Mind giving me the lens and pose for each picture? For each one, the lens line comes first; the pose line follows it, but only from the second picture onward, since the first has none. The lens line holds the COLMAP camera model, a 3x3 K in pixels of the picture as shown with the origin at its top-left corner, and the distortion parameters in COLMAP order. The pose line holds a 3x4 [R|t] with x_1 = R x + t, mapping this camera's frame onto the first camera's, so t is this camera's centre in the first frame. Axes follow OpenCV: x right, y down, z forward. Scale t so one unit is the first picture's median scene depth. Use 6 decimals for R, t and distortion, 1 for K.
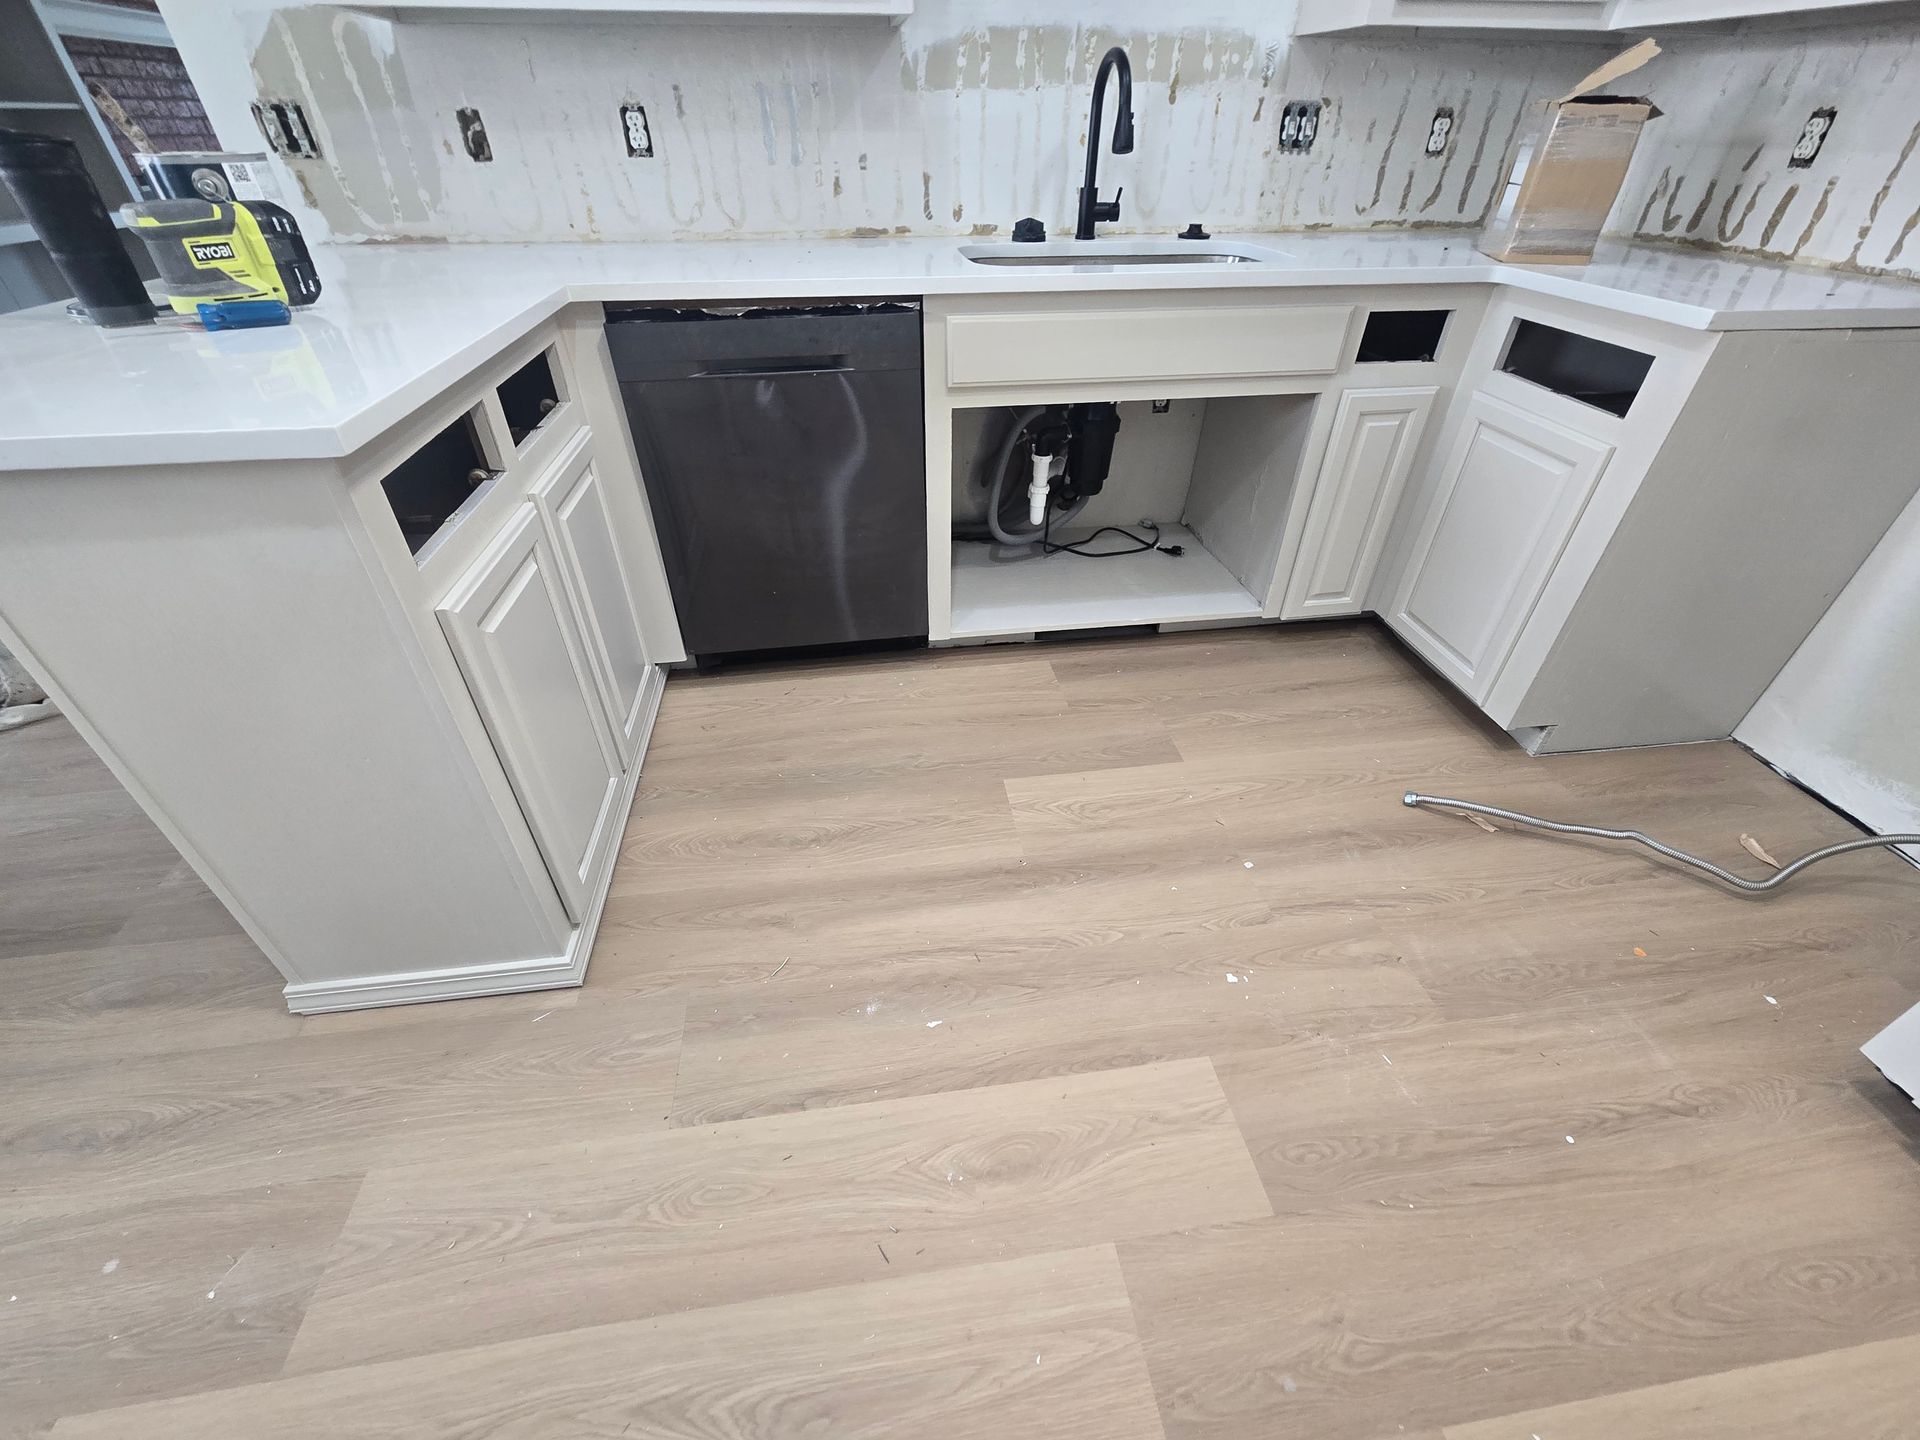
lens RADIAL K [[799.3, 0, 956.9], [0, 799.3, 724.4], [0, 0, 1]] dist [0.004745, -0.002515]
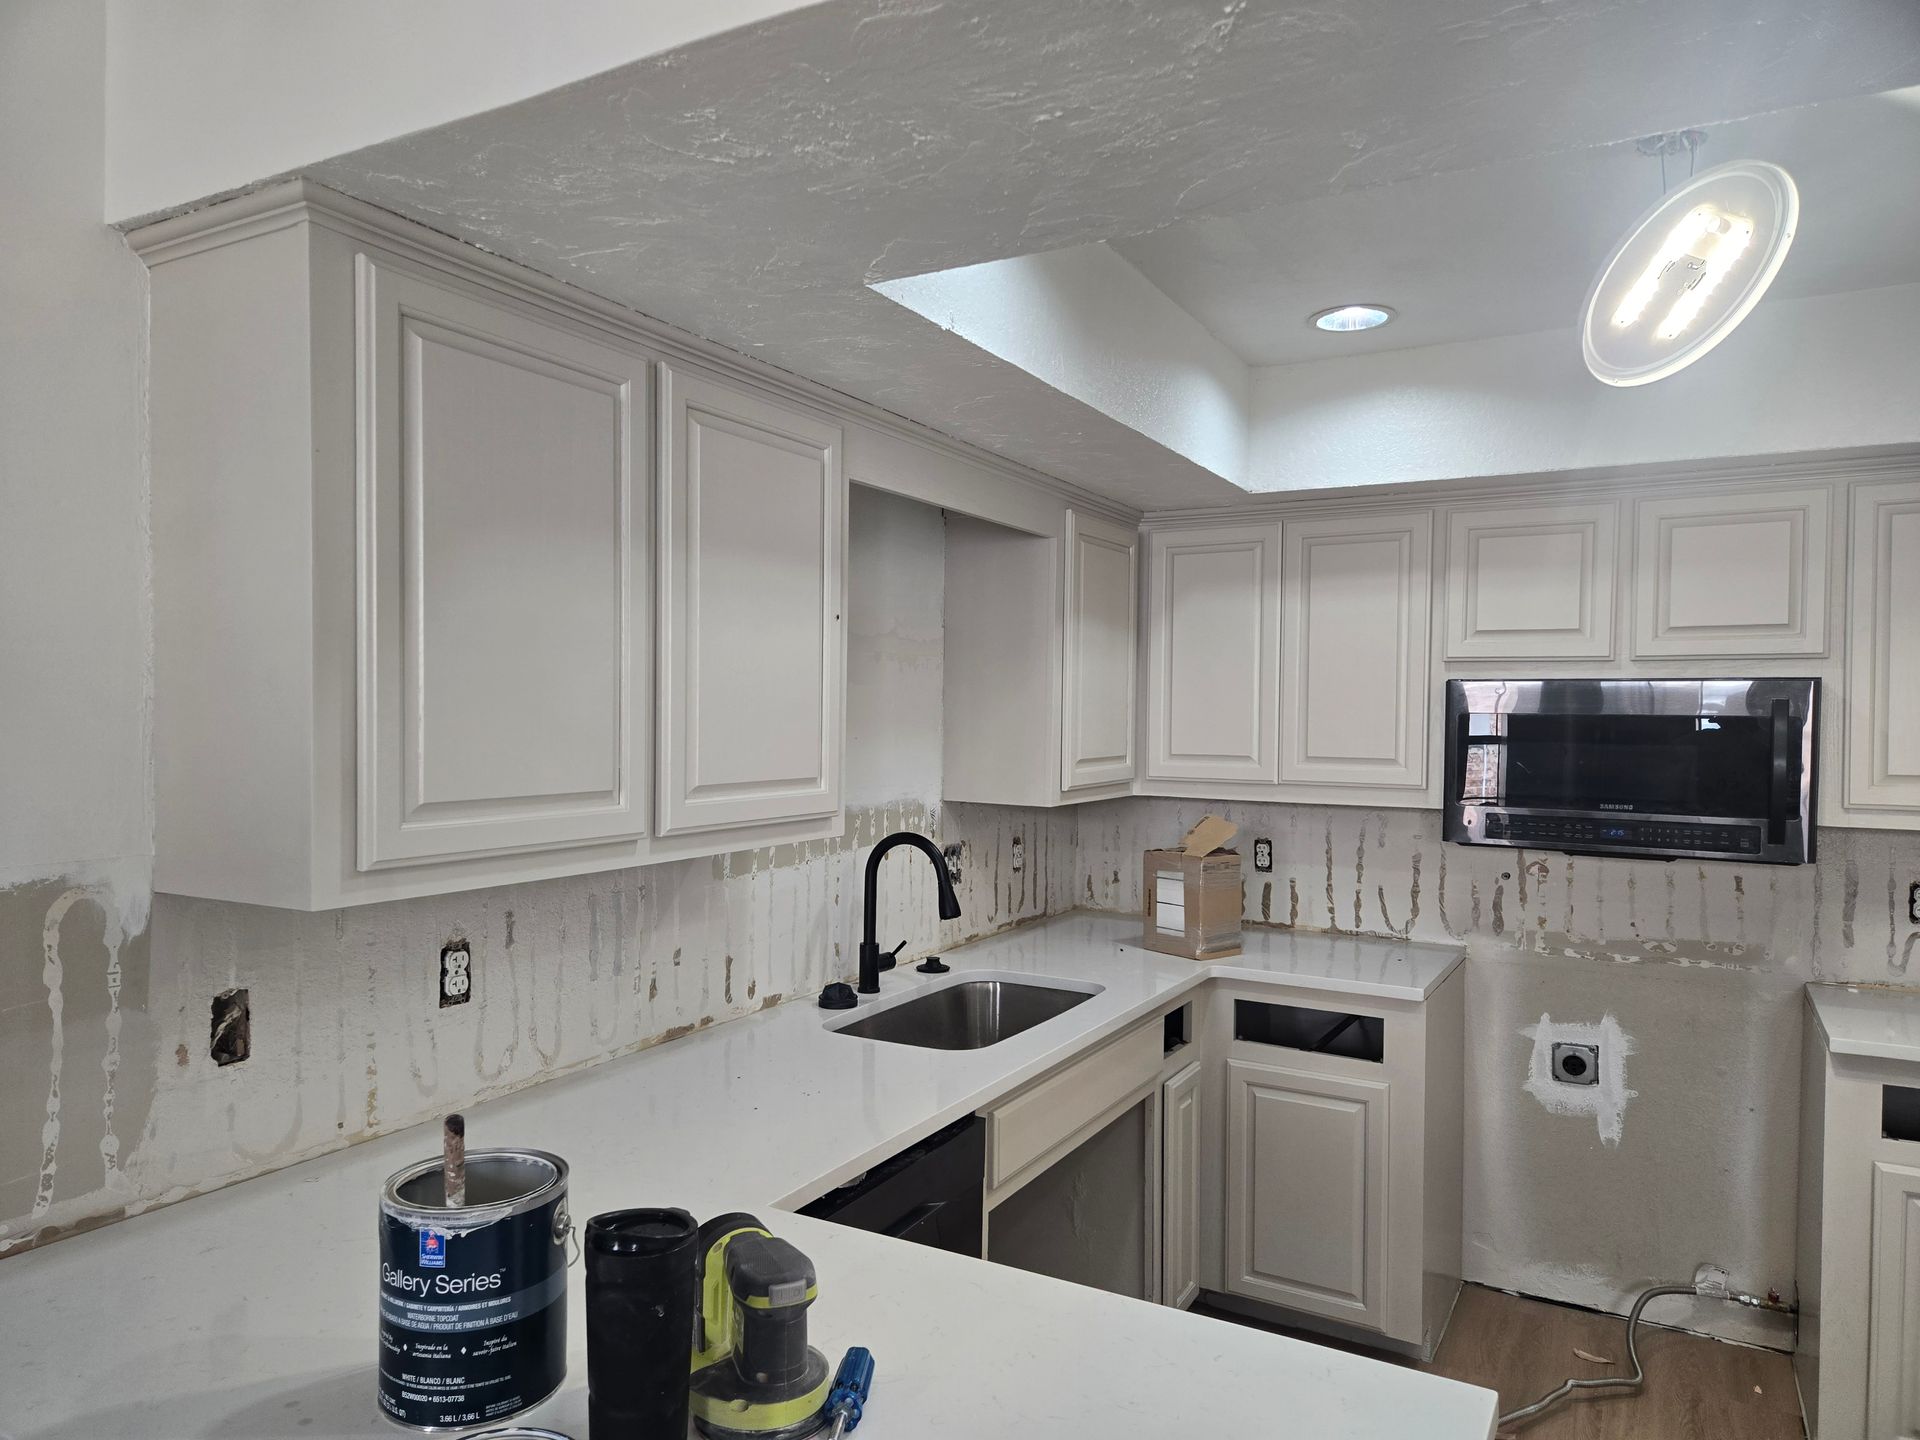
lens RADIAL K [[1274.3, 0, 954.5], [0, 1274.3, 726.9], [0, 0, 1]] dist [0.036116, -0.010490]
pose [[0.613842, -0.004553, 0.789416, -0.984033], [0.467628, 0.807755, -0.358965, -0.312214], [-0.636020, 0.589500, 0.497963, 0.057105]]
